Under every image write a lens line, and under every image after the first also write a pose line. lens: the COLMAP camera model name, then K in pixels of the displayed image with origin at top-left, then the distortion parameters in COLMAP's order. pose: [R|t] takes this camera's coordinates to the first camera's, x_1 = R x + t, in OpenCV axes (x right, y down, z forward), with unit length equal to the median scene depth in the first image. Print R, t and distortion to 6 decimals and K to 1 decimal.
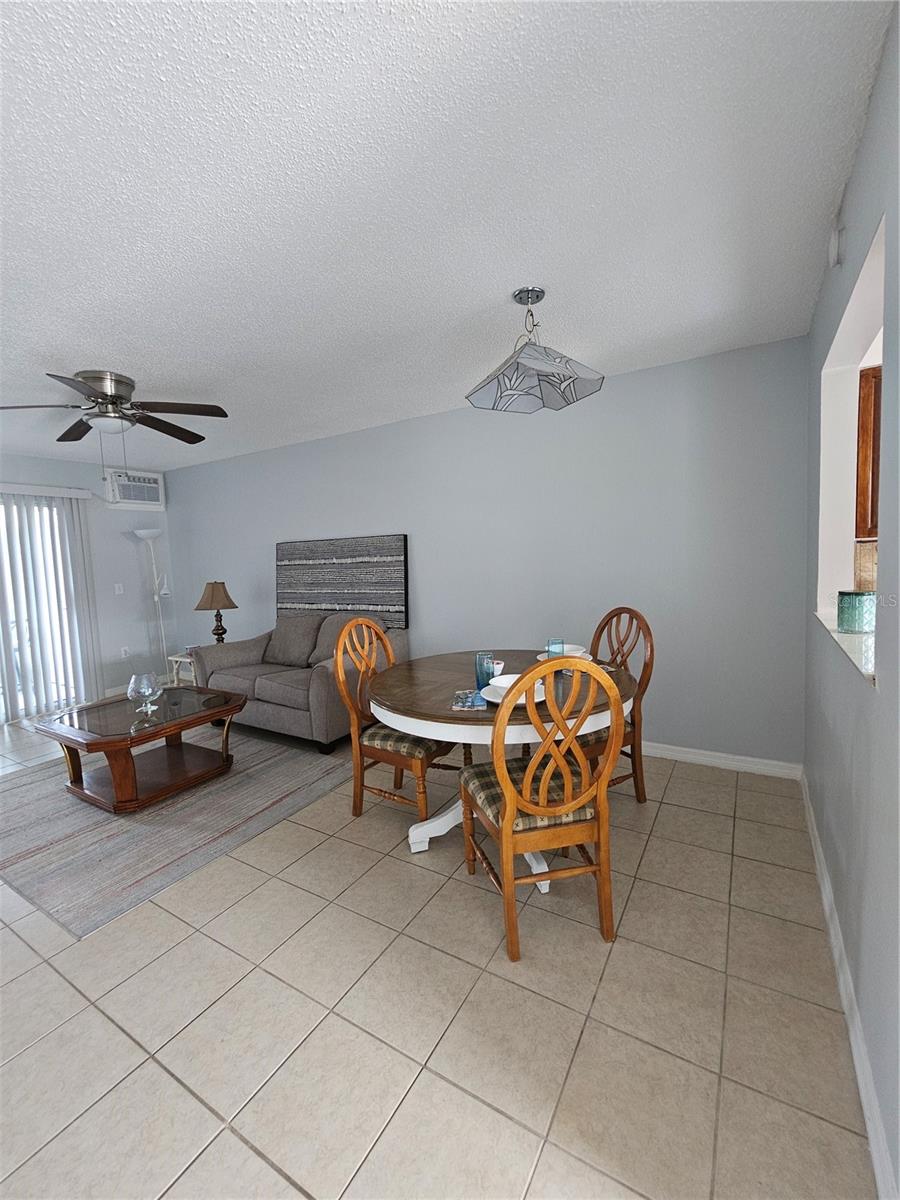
lens RADIAL K [[494.9, 0, 462.9], [0, 494.9, 593.5], [0, 0, 1]] dist [-0.006576, 0.000832]
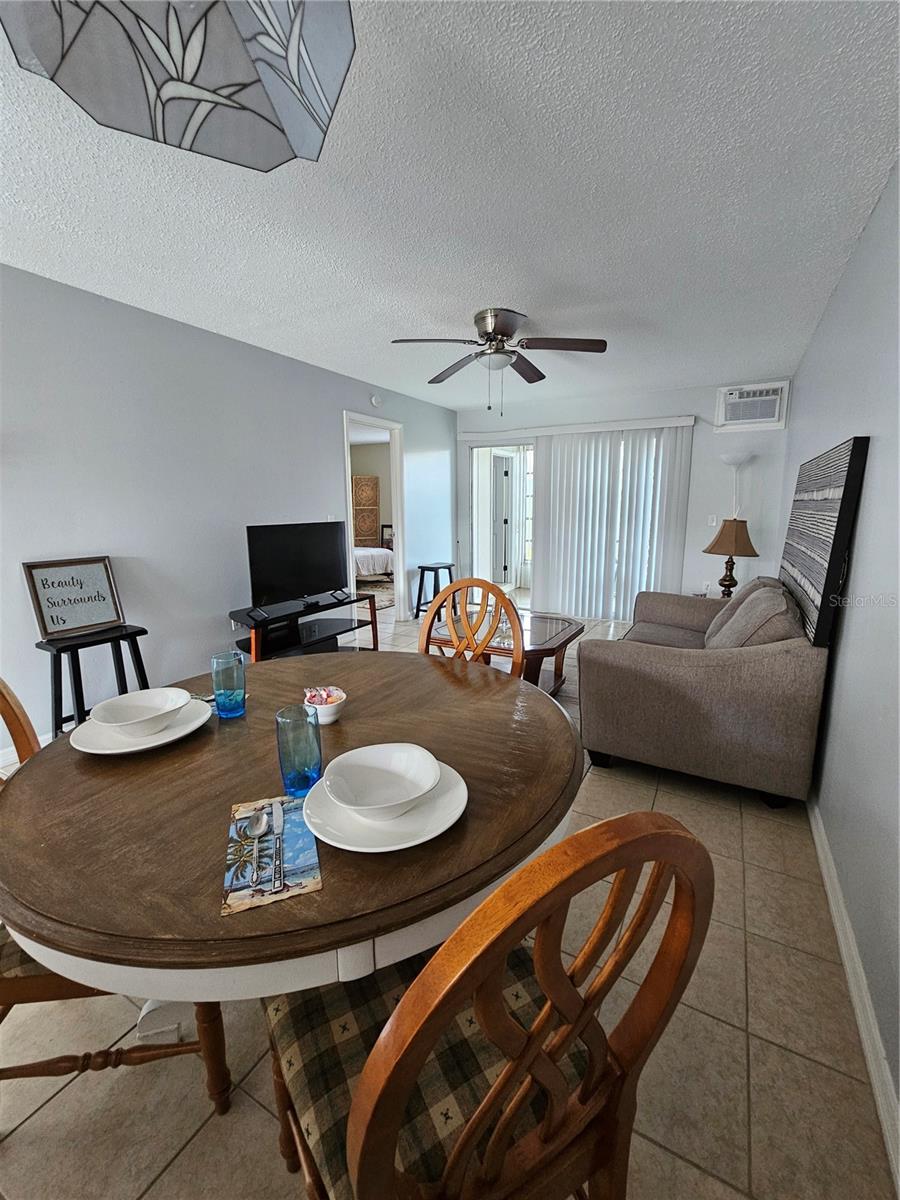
lens RADIAL K [[494.9, 0, 460.3], [0, 494.9, 594.7], [0, 0, 1]] dist [-0.006576, 0.000832]
pose [[0.040189, 0.222415, -0.974123, 0.264557], [-0.080300, 0.972477, 0.218727, -0.043410], [0.995960, 0.069432, 0.056943, 0.529853]]
